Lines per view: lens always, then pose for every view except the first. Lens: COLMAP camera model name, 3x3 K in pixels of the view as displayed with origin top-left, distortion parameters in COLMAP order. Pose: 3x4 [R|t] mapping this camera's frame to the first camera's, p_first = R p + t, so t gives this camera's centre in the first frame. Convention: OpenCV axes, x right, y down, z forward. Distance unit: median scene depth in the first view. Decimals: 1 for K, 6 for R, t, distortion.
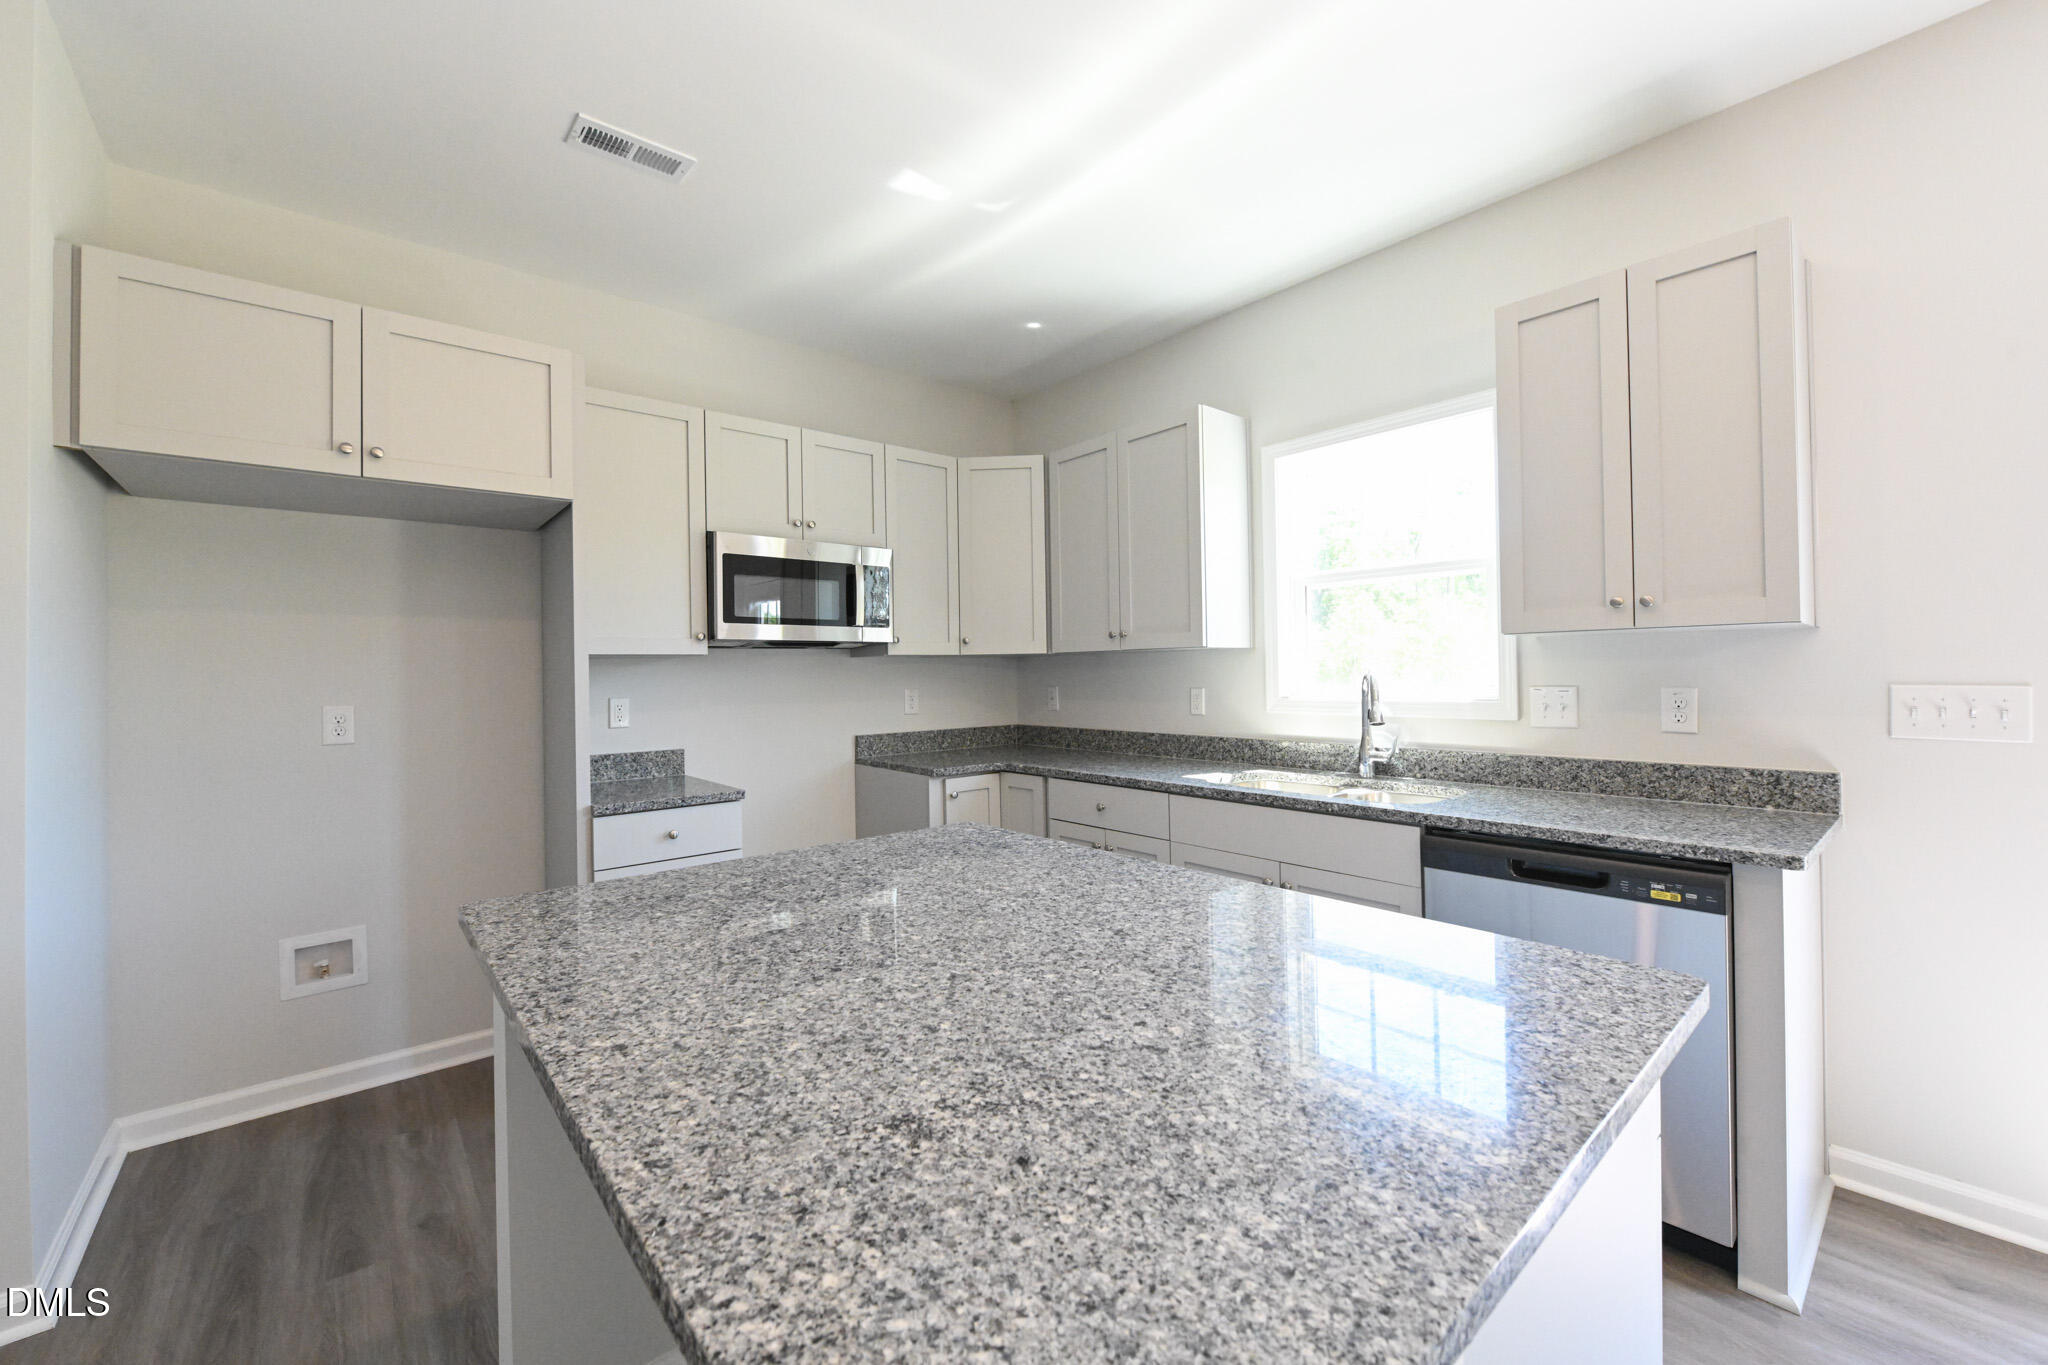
lens RADIAL K [[807.4, 0, 1022.4], [0, 807.4, 673.7], [0, 0, 1]] dist [-0.002084, -0.000360]
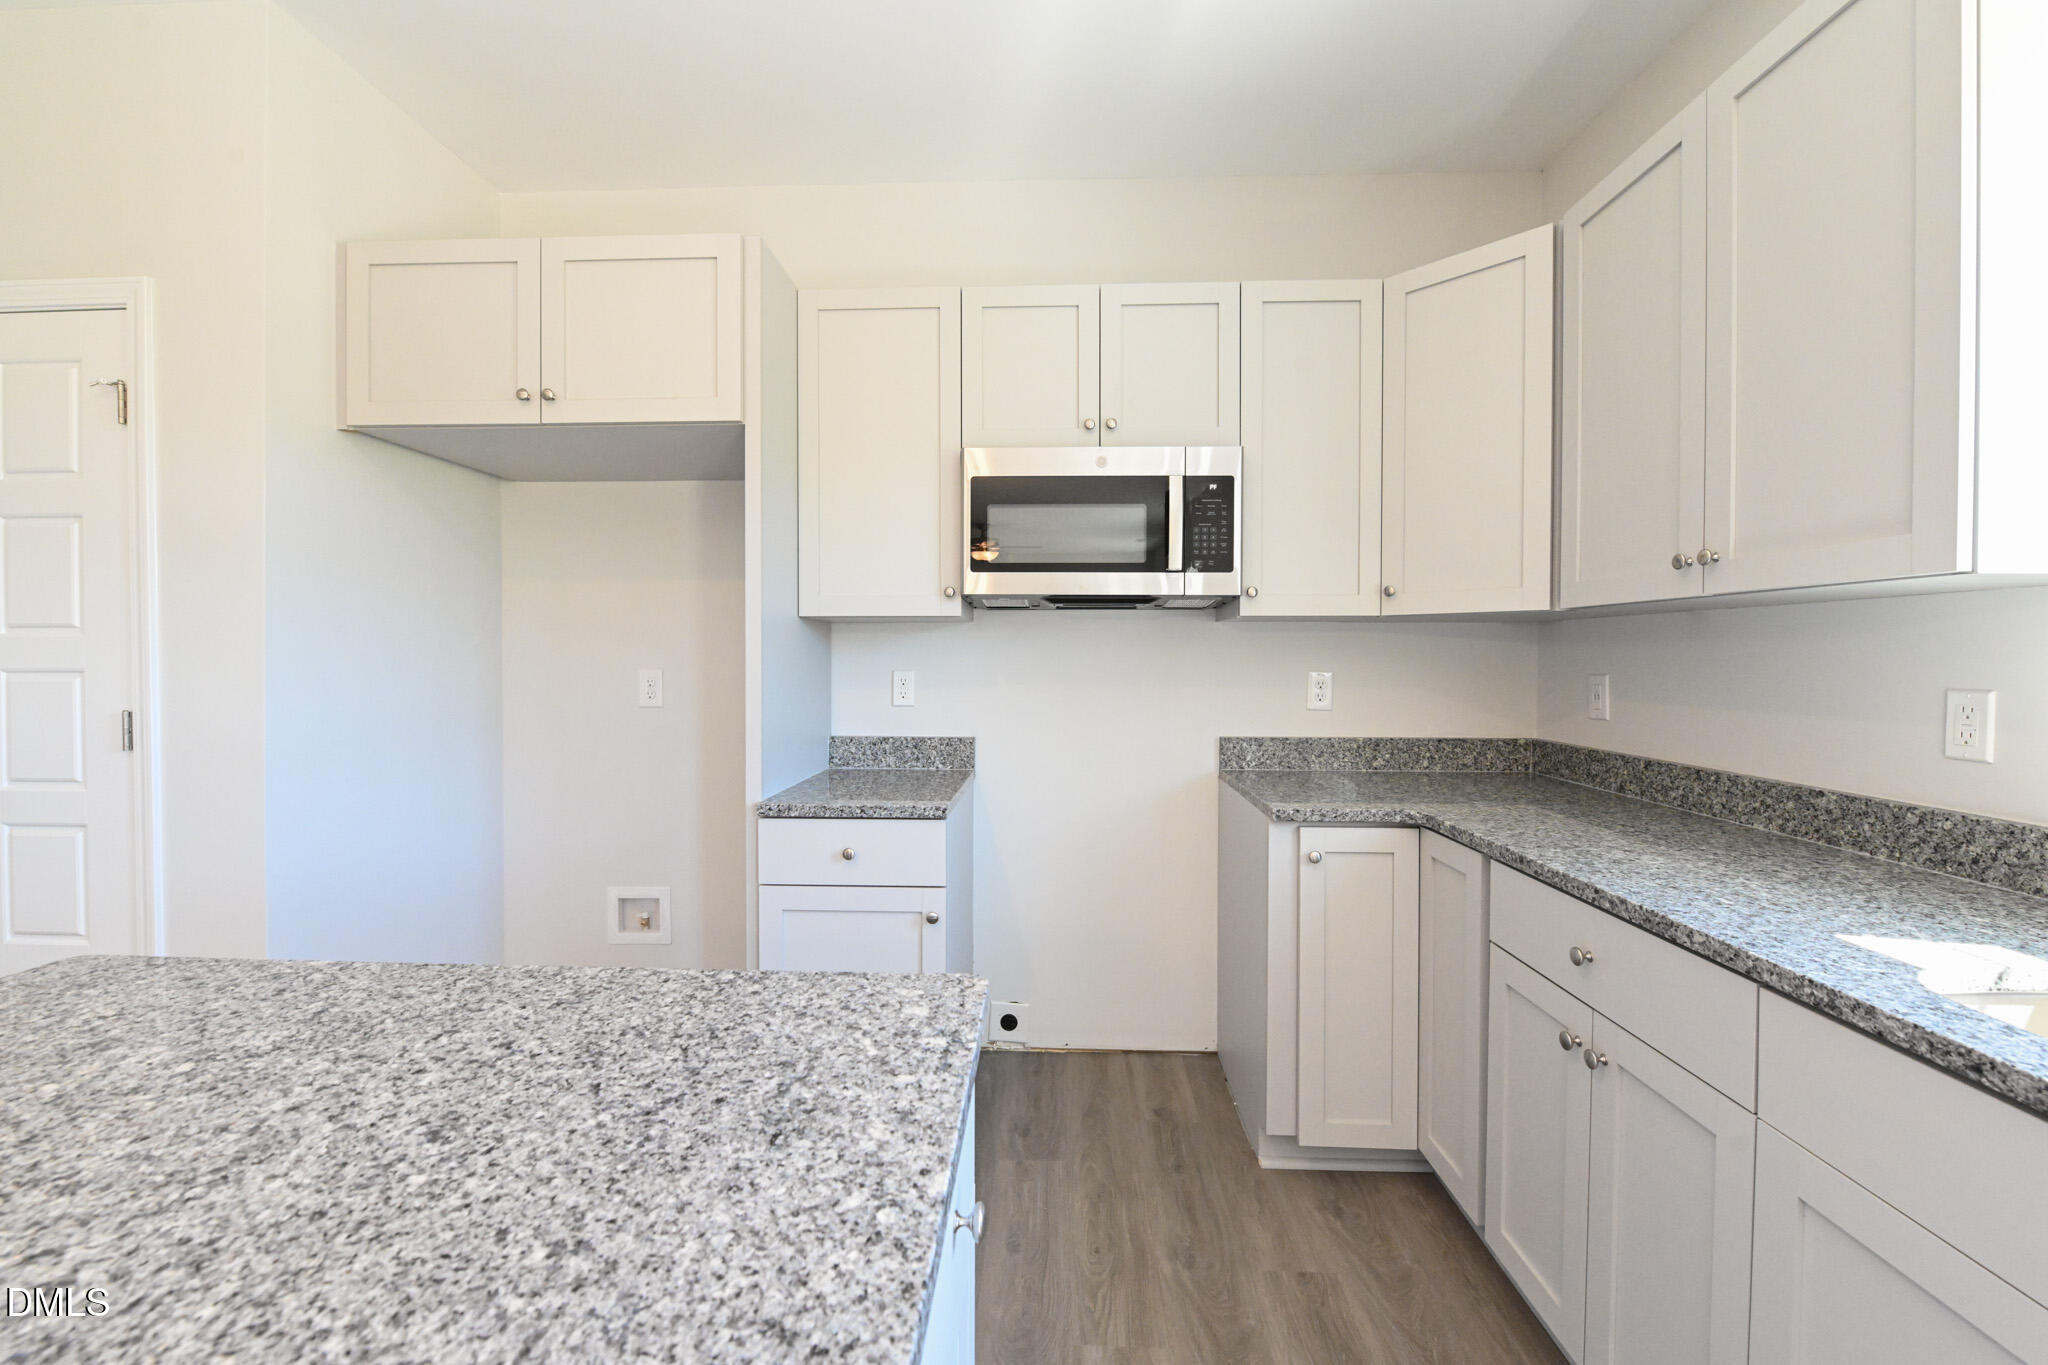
lens RADIAL K [[812.0, 0, 1026.2], [0, 812.0, 669.7], [0, 0, 1]] dist [-0.008948, -0.000355]
pose [[0.737227, 0.029017, -0.675022, 0.150925], [-0.014325, 0.999524, 0.027321, 0.004604], [0.675494, -0.010472, 0.737291, 0.442076]]
